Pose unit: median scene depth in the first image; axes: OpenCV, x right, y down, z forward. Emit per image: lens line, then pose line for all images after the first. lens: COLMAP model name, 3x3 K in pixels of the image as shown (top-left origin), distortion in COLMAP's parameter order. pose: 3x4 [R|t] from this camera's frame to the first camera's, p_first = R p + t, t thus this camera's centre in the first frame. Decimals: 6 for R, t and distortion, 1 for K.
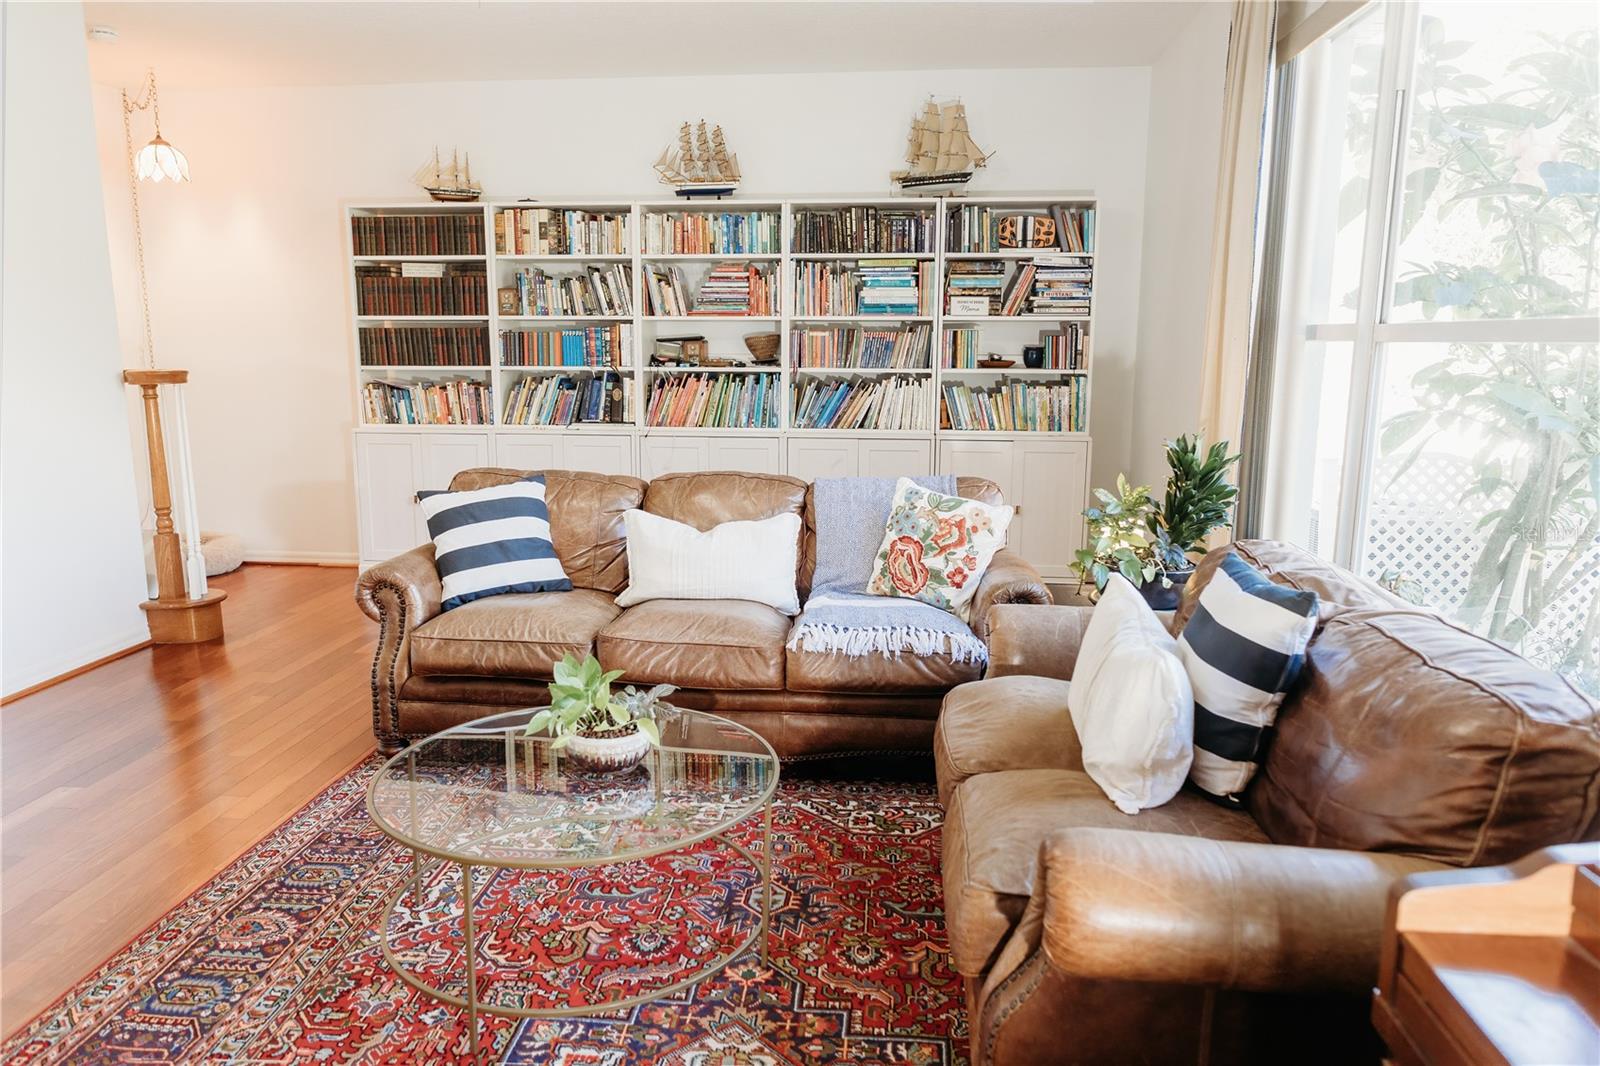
lens RADIAL K [[1083.7, 0, 791.5], [0, 1083.7, 538.9], [0, 0, 1]] dist [-0.007720, 0.006595]
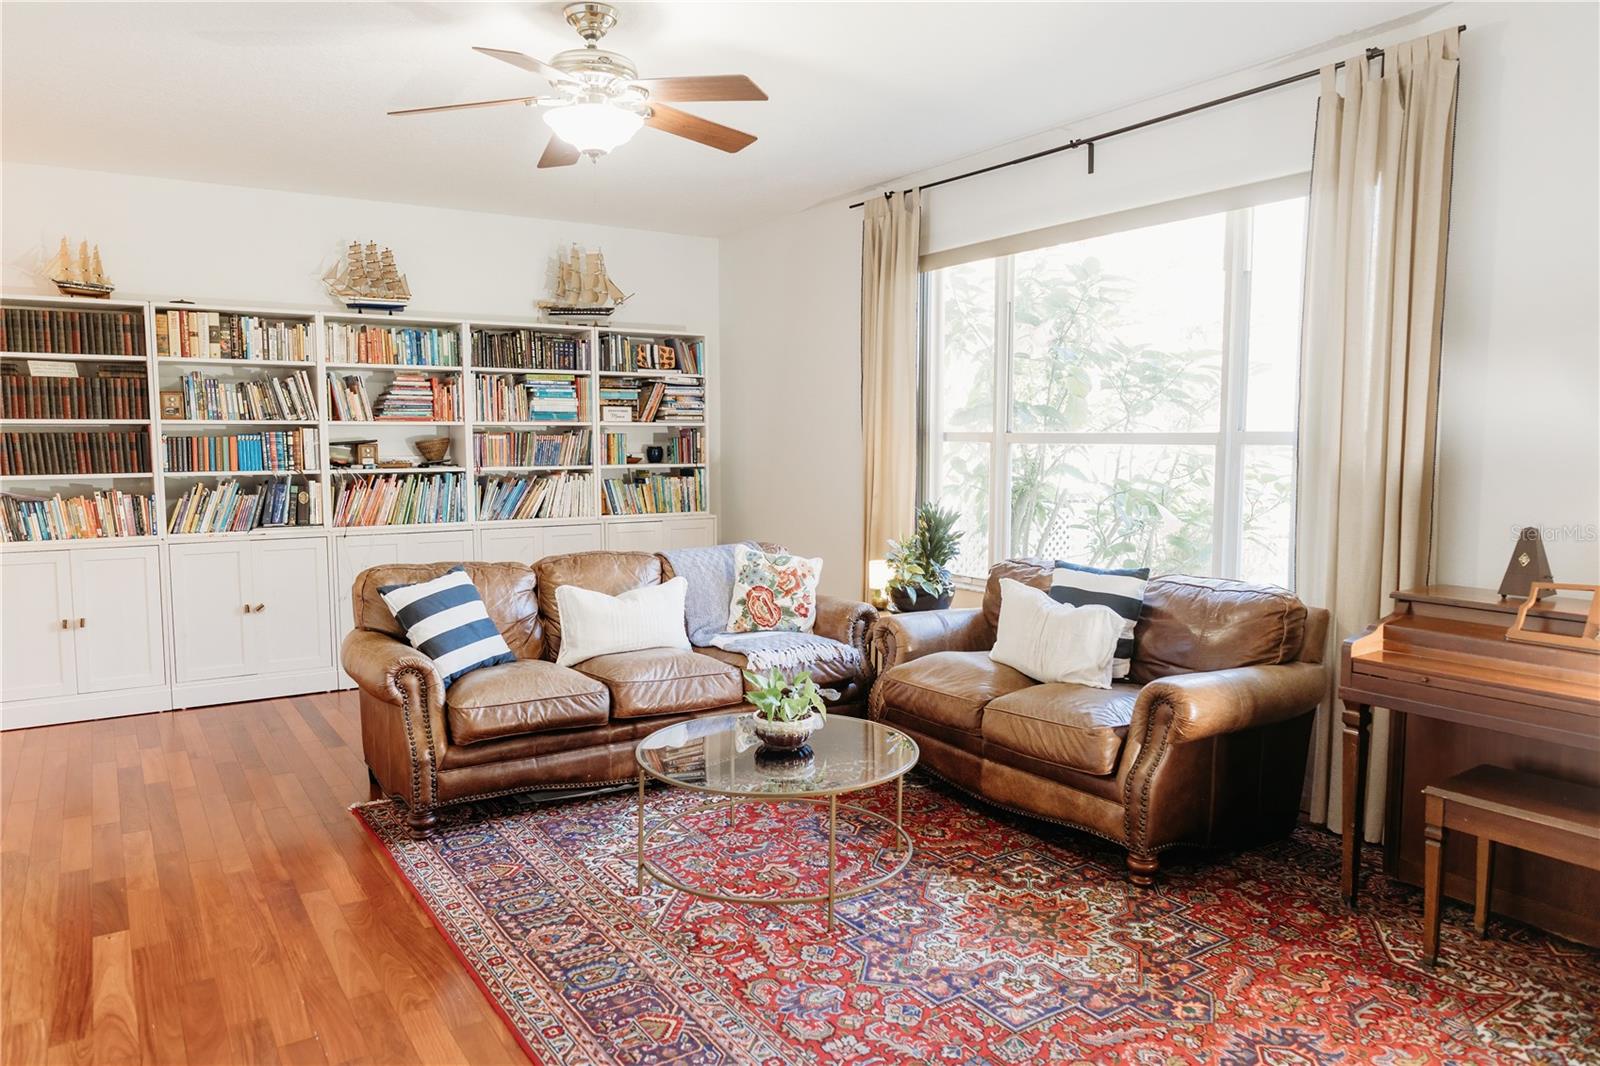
lens RADIAL K [[1083.7, 0, 792.0], [0, 1083.7, 532.4], [0, 0, 1]] dist [-0.007720, 0.006595]
pose [[0.781866, -0.060003, 0.620553, -0.448634], [0.116114, 0.991957, -0.050384, 0.002829], [-0.612538, 0.111448, 0.782545, -0.066453]]
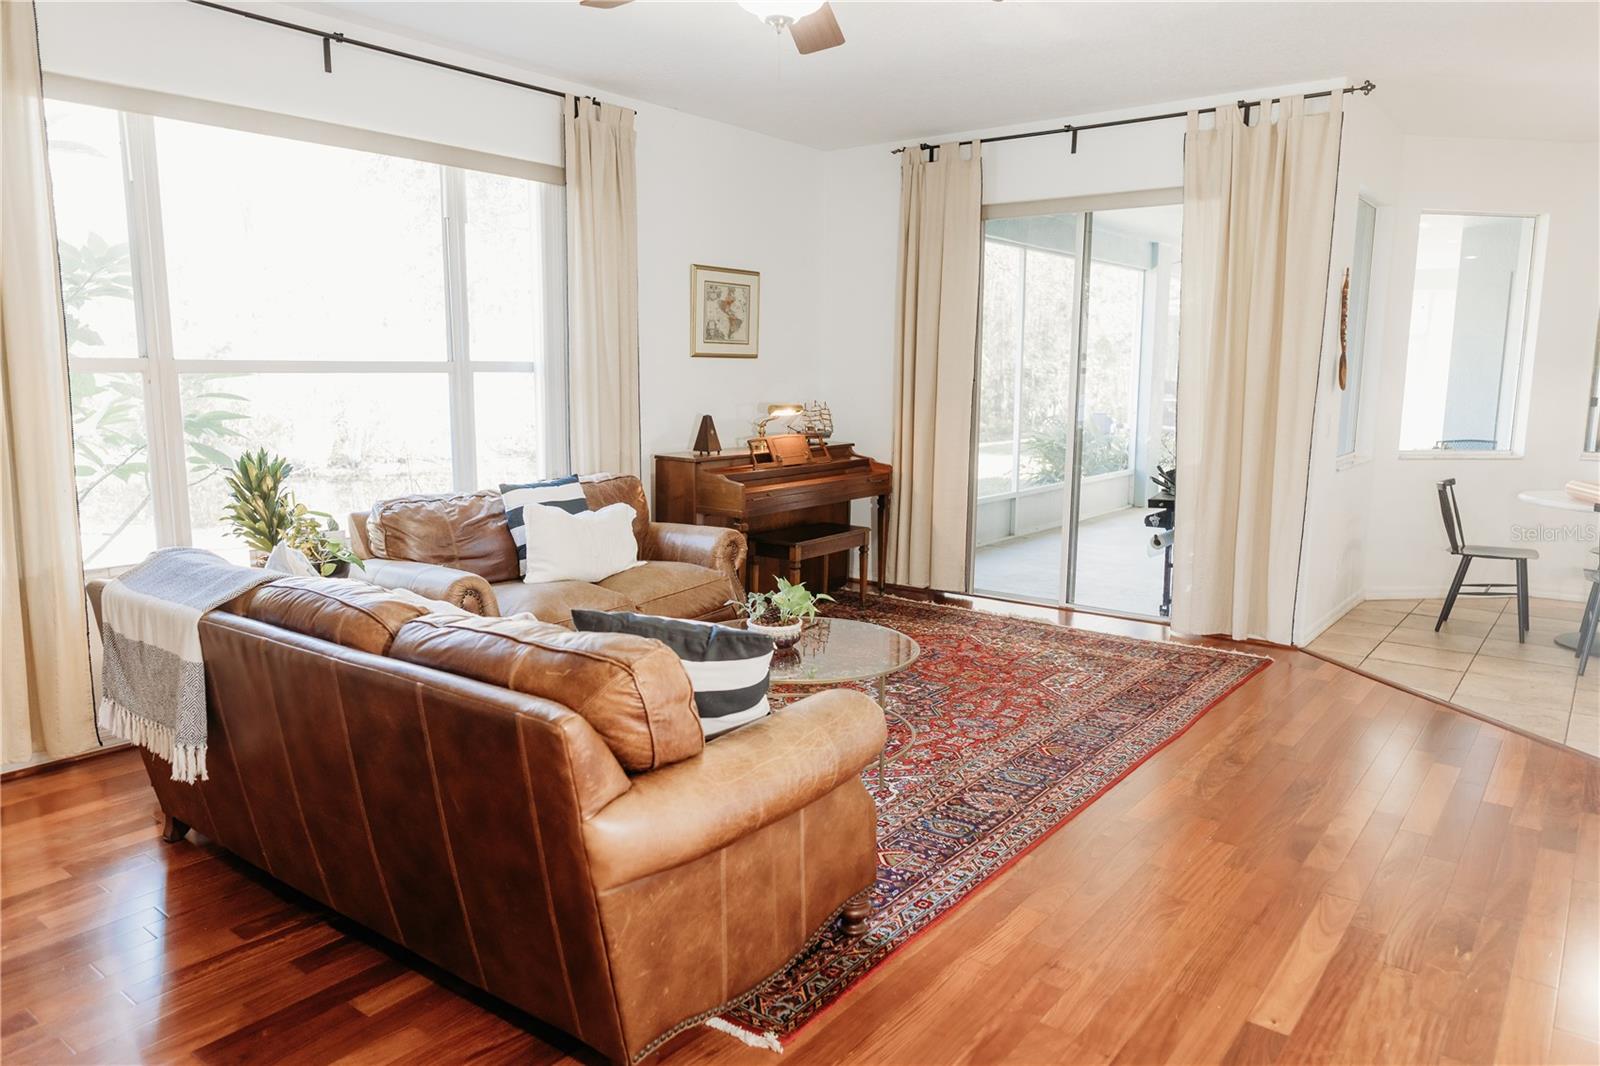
lens RADIAL K [[1083.7, 0, 795.8], [0, 1083.7, 539.2], [0, 0, 1]] dist [-0.007720, 0.006595]
pose [[-0.847621, -0.089458, 0.523006, -0.437254], [0.089782, 0.947291, 0.307538, -0.183033], [-0.522951, 0.307632, -0.794912, 0.952022]]
